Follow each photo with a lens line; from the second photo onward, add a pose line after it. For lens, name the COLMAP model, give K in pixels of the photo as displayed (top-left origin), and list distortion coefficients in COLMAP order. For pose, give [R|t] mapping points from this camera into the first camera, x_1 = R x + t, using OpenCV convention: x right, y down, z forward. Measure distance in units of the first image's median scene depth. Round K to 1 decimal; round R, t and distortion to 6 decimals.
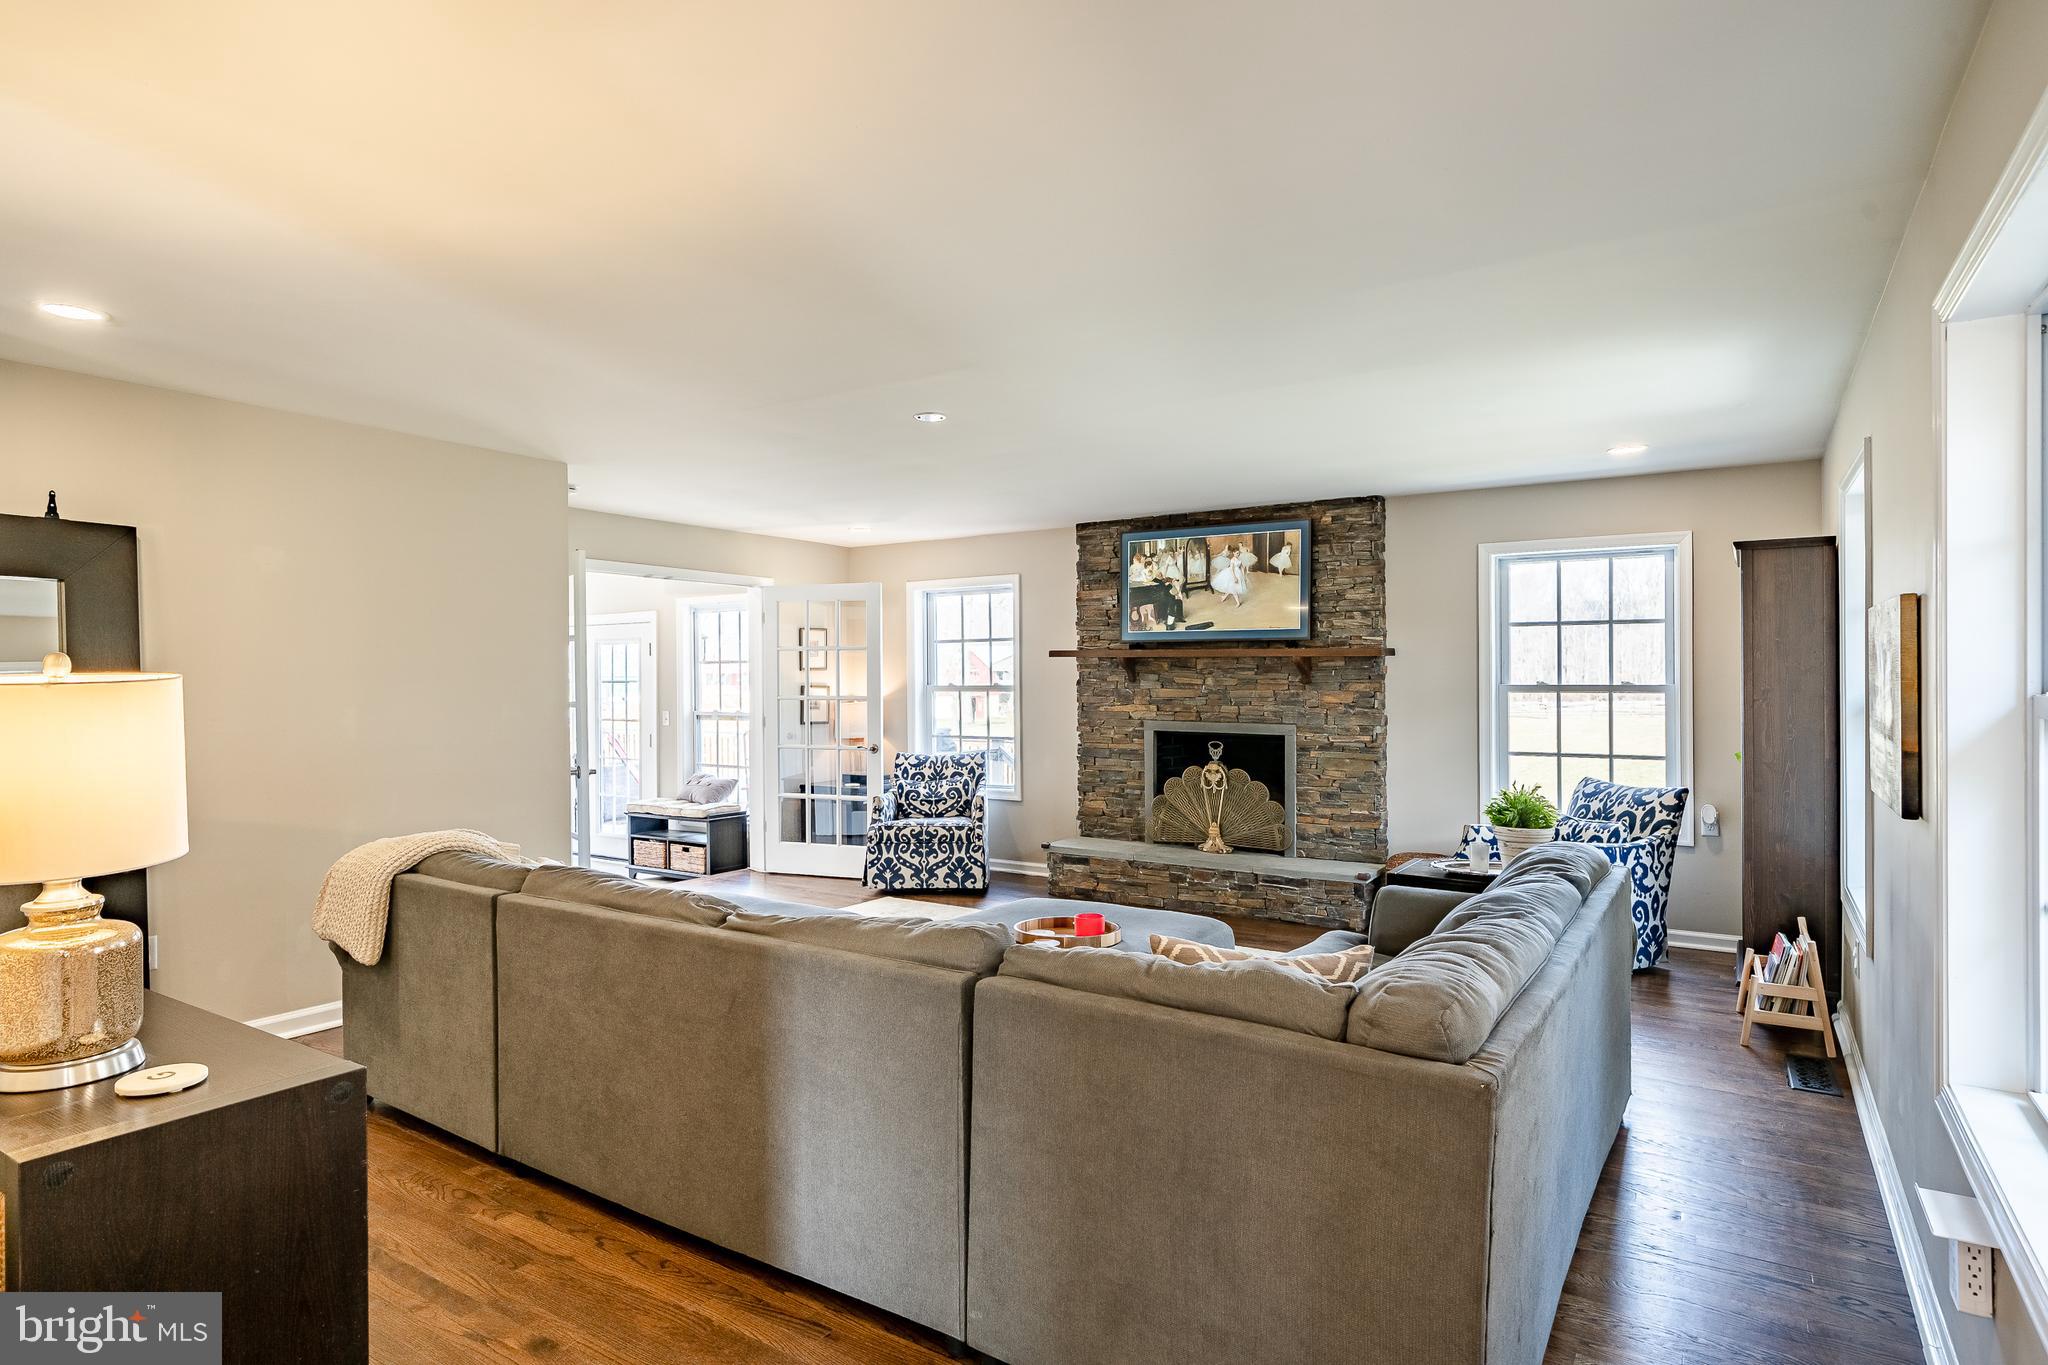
lens RADIAL K [[1077.4, 0, 975.3], [0, 1077.4, 712.4], [0, 0, 1]] dist [-0.011743, 0.002438]
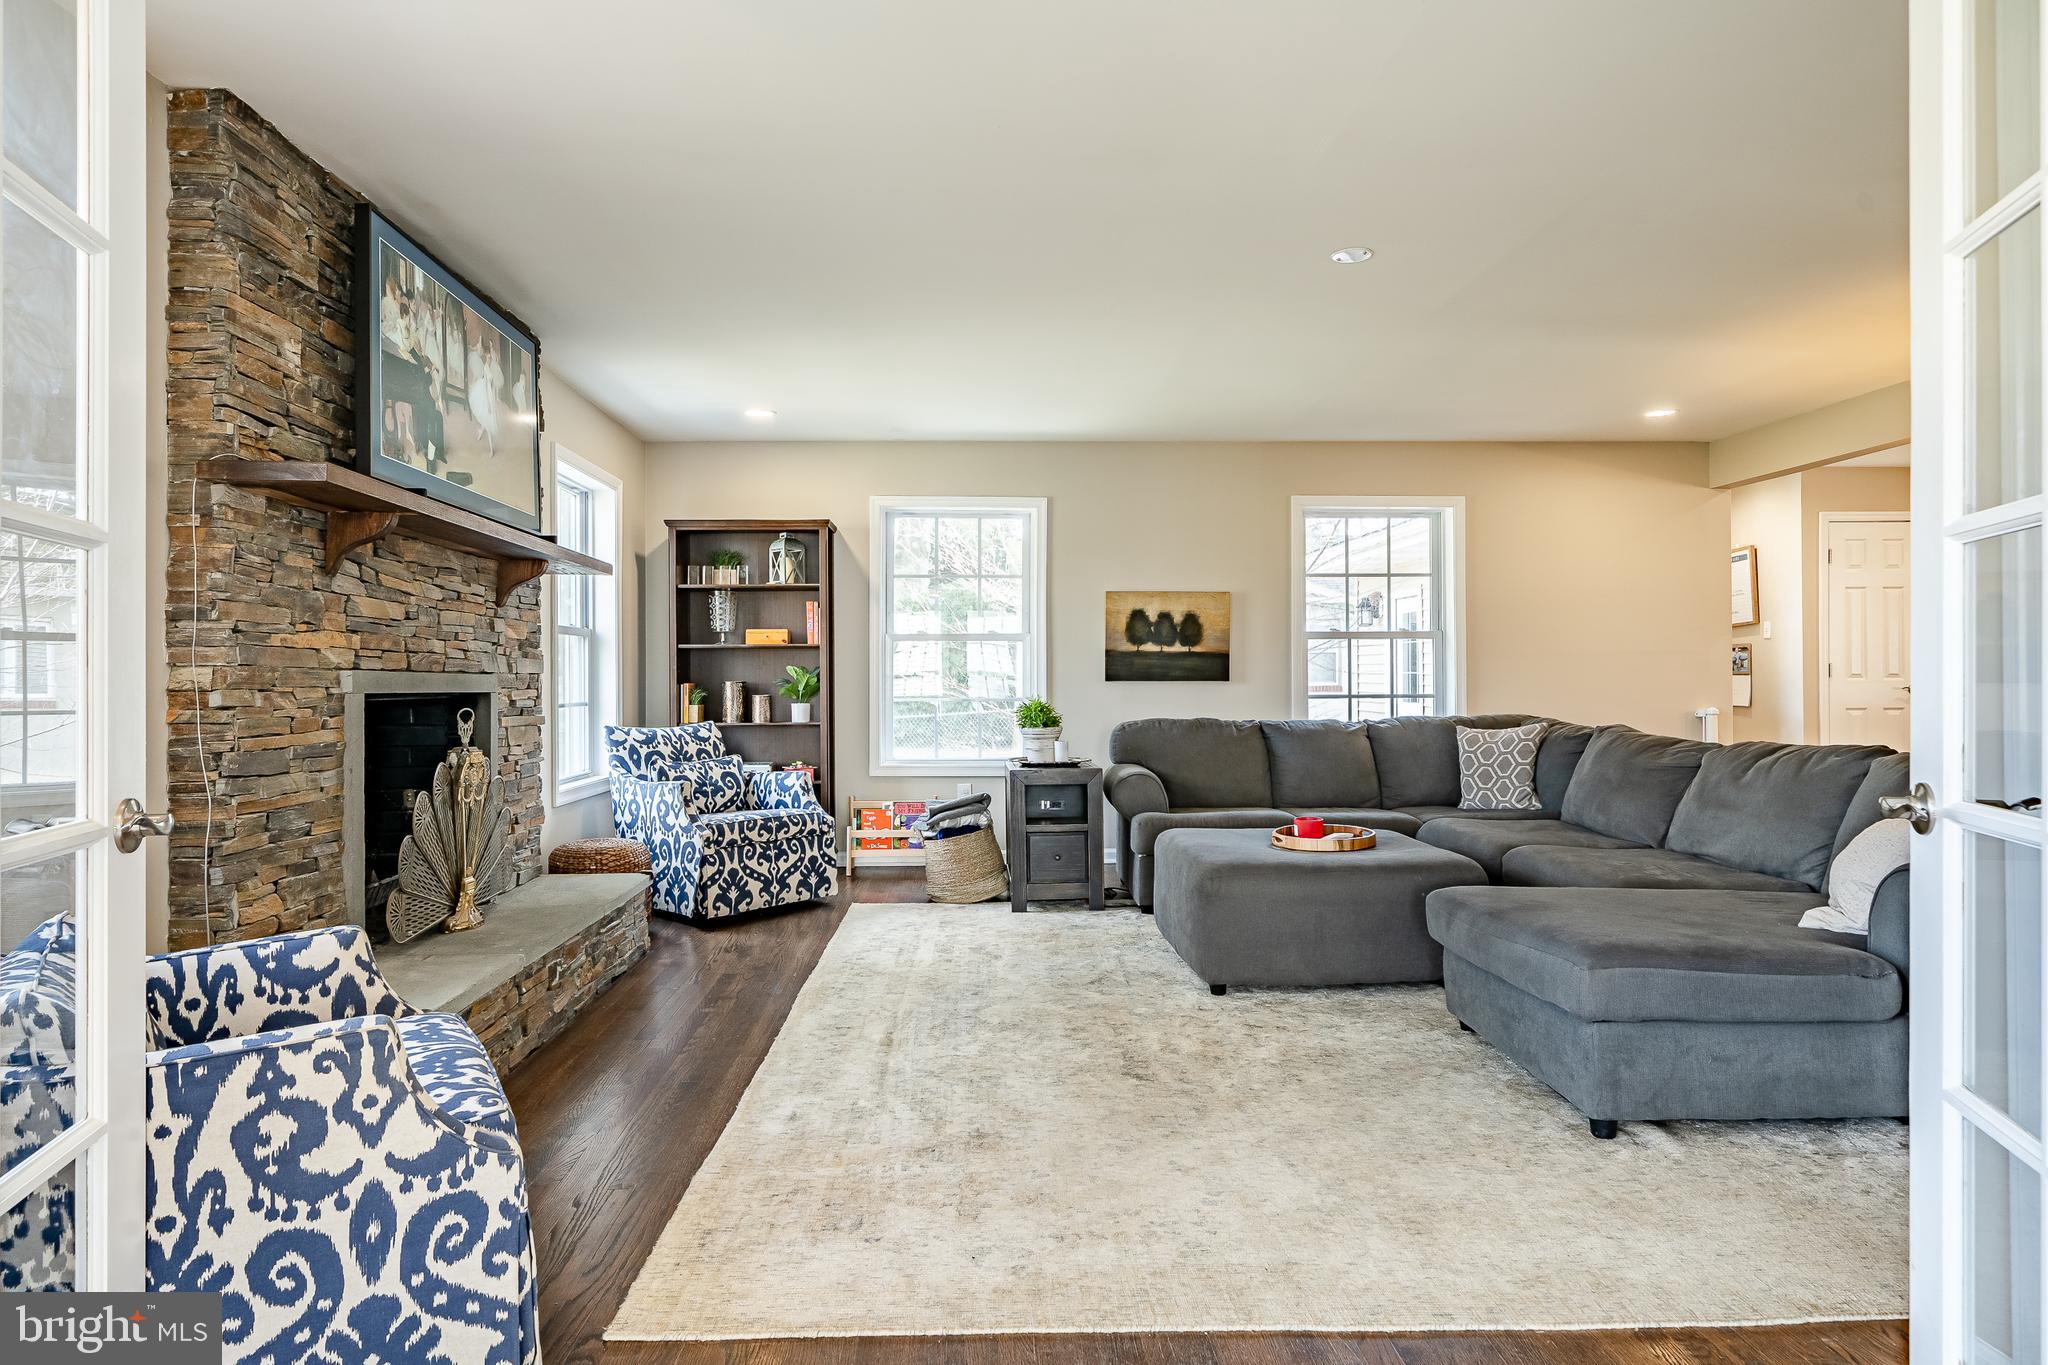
lens RADIAL K [[1197.8, 0, 1038.9], [0, 1197.8, 687.7], [0, 0, 1]] dist [0.000997, -0.001498]
pose [[-0.627079, 0.001777, 0.778954, -0.379165], [0.032588, 0.999182, 0.023954, 0.012009], [-0.778274, 0.040406, -0.626624, 1.110524]]
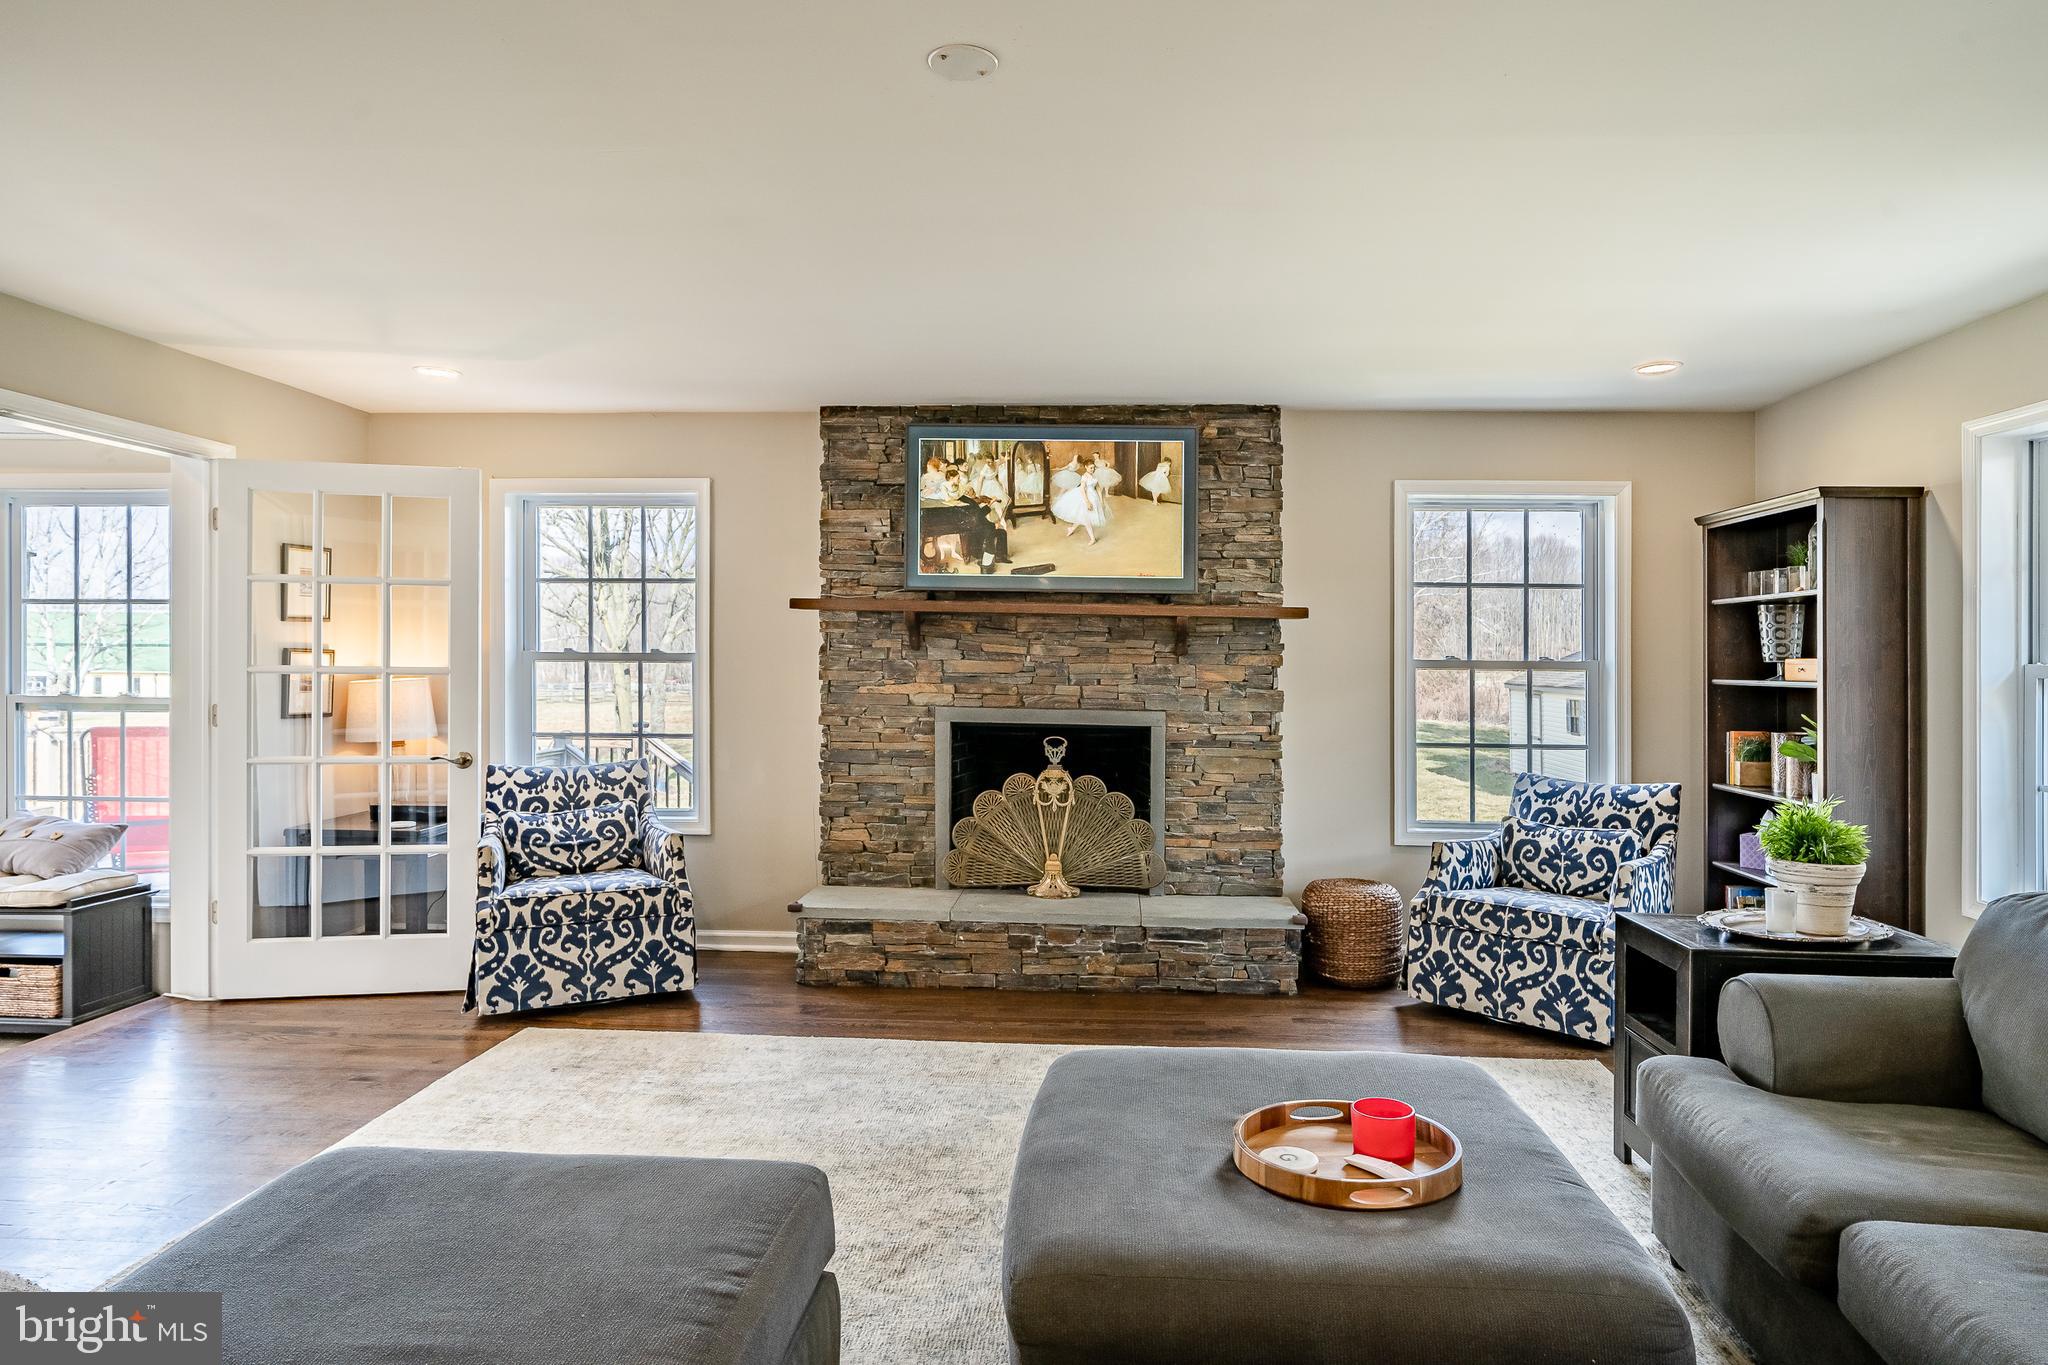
lens RADIAL K [[1167.1, 0, 1030.5], [0, 1167.1, 685.4], [0, 0, 1]] dist [-0.009976, 0.004316]
pose [[0.853625, 0.000935, 0.520887, -0.176431], [0.002812, 0.999976, -0.006402, -0.001394], [-0.520881, 0.006930, 0.853601, 0.354710]]
